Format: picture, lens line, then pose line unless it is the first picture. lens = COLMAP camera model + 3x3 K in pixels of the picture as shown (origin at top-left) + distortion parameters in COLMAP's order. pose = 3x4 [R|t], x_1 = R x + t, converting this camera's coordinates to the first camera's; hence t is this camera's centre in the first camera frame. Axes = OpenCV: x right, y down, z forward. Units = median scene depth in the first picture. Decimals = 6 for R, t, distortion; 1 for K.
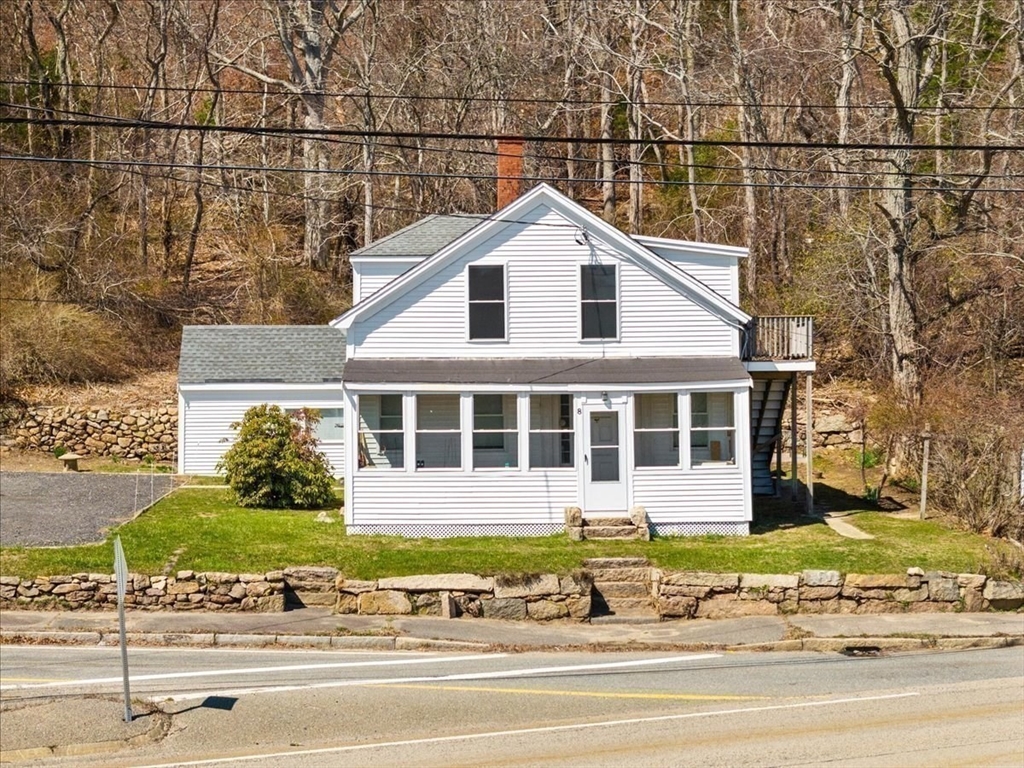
lens RADIAL K [[2080.1, 0, 517.5], [0, 2080.1, 377.0], [0, 0, 1]] dist [-0.001338, 0.000000]
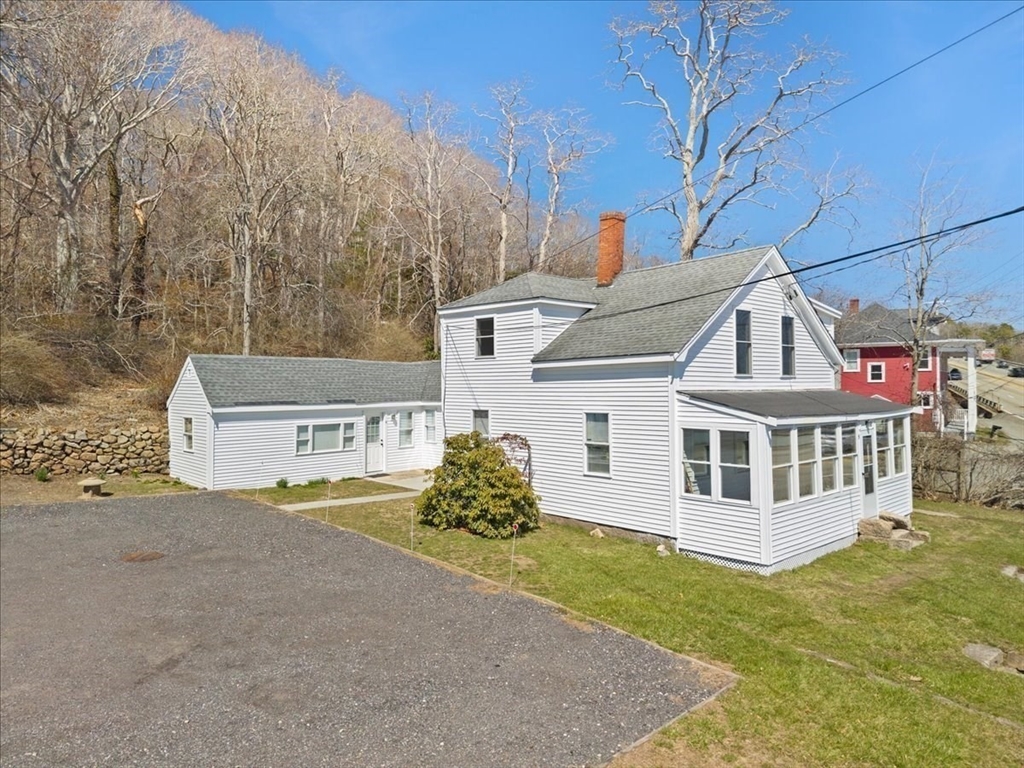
lens RADIAL K [[686.7, 0, 514.2], [0, 686.7, 379.2], [0, 0, 1]] dist [0.037925, -0.036089]
pose [[0.756277, 0.011223, 0.654156, -0.359090], [-0.005974, 0.999930, -0.010248, -0.011097], [-0.654225, 0.003842, 0.756290, 0.795282]]
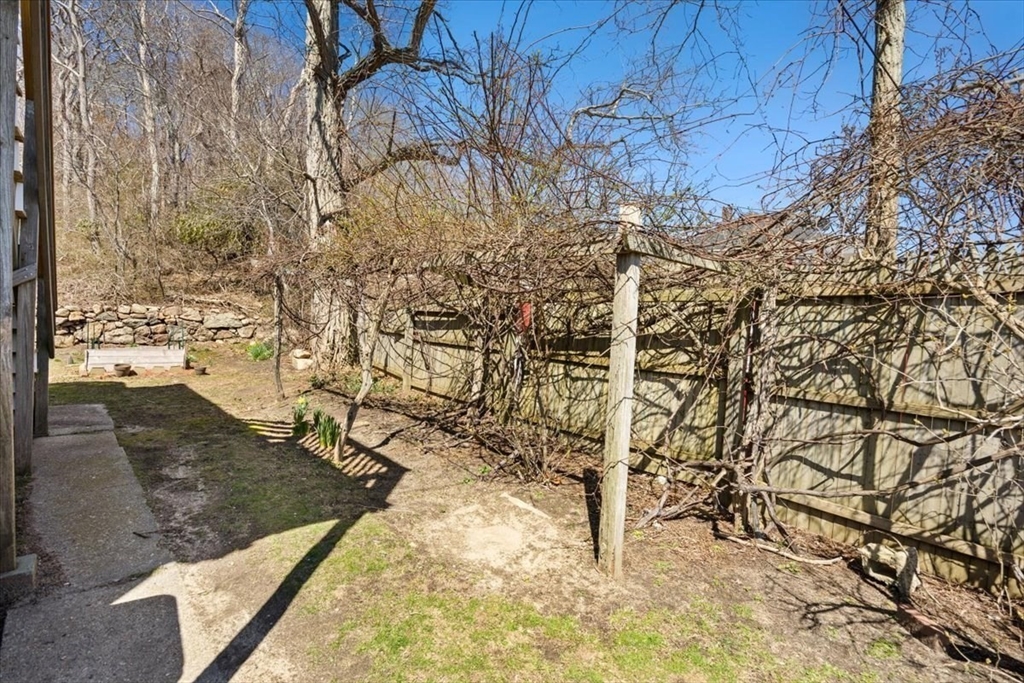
lens RADIAL K [[395.3, 0, 506.0], [0, 395.3, 336.5], [0, 0, 1]] dist [-0.005848, 0.000723]
pose [[0.727633, 0.012136, 0.685859, 0.160863], [-0.015864, 0.999874, -0.000862, 0.040093], [-0.685783, -0.010253, 0.727734, 1.012824]]
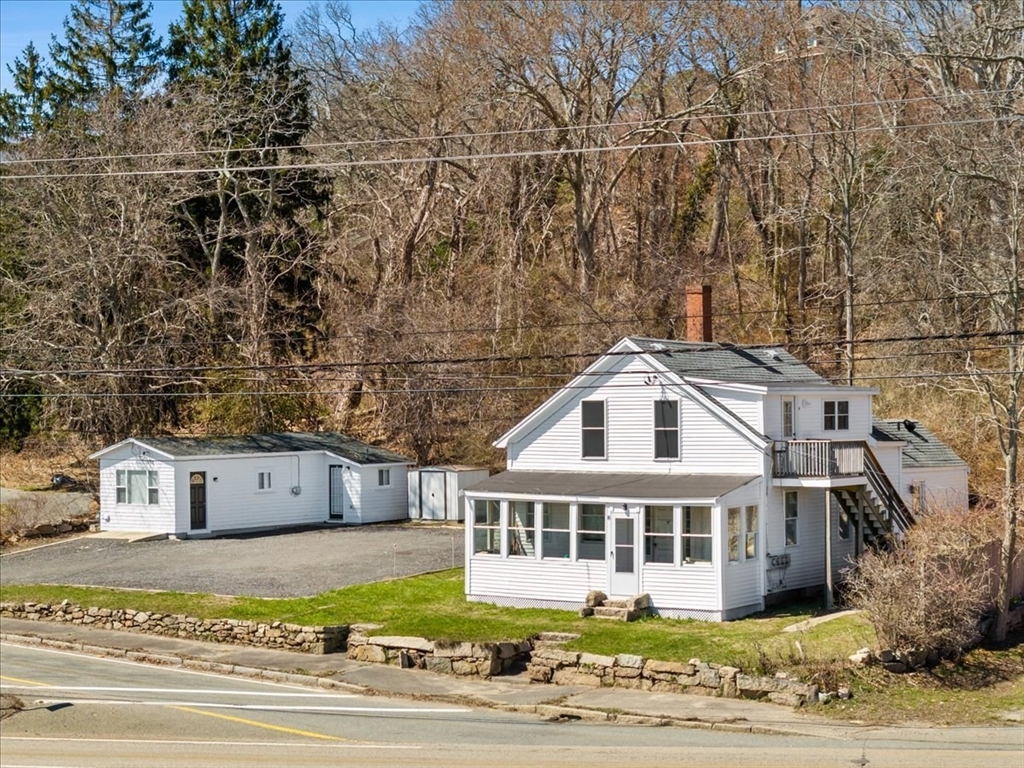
lens RADIAL K [[2080.1, 0, 516.9], [0, 2080.1, 384.3], [0, 0, 1]] dist [-0.001338, 0.000000]
pose [[0.783288, -0.001326, -0.621658, 0.760651], [0.004866, 0.999980, 0.003998, -0.069502], [0.621641, -0.006157, 0.783278, -0.053822]]
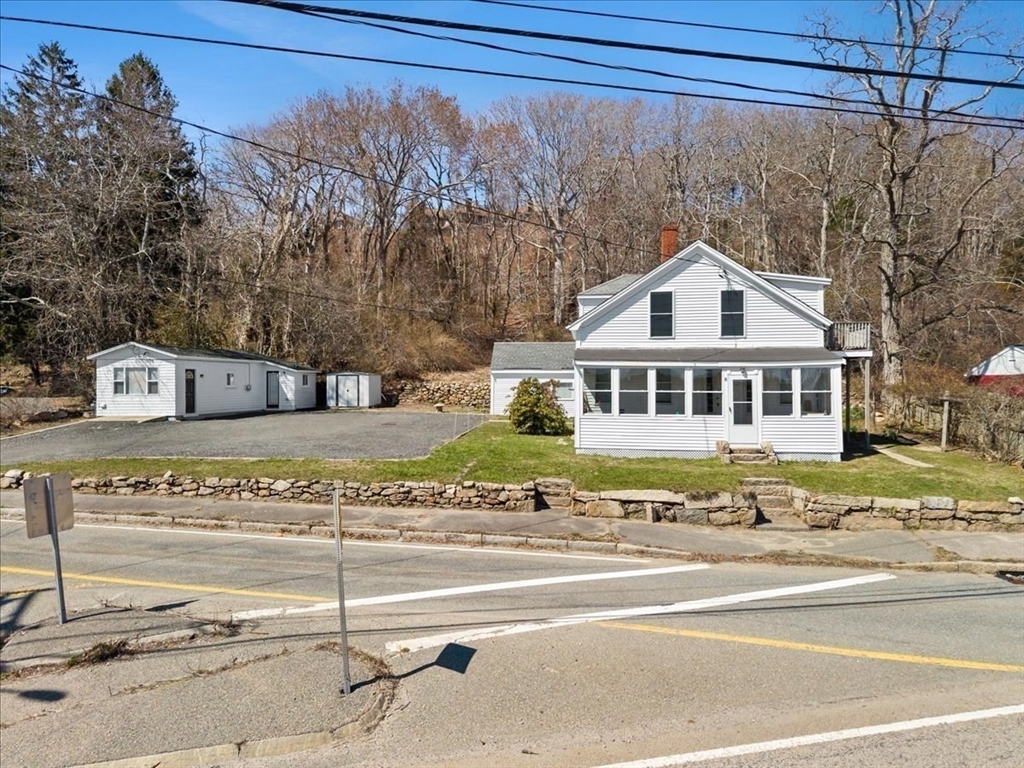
lens RADIAL K [[686.7, 0, 512.7], [0, 686.7, 385.7], [0, 0, 1]] dist [0.037925, -0.036089]
pose [[0.986578, 0.008651, -0.163059, -0.041964], [-0.007690, 0.999949, 0.006520, 0.018164], [0.163107, -0.005178, 0.986595, 0.440586]]
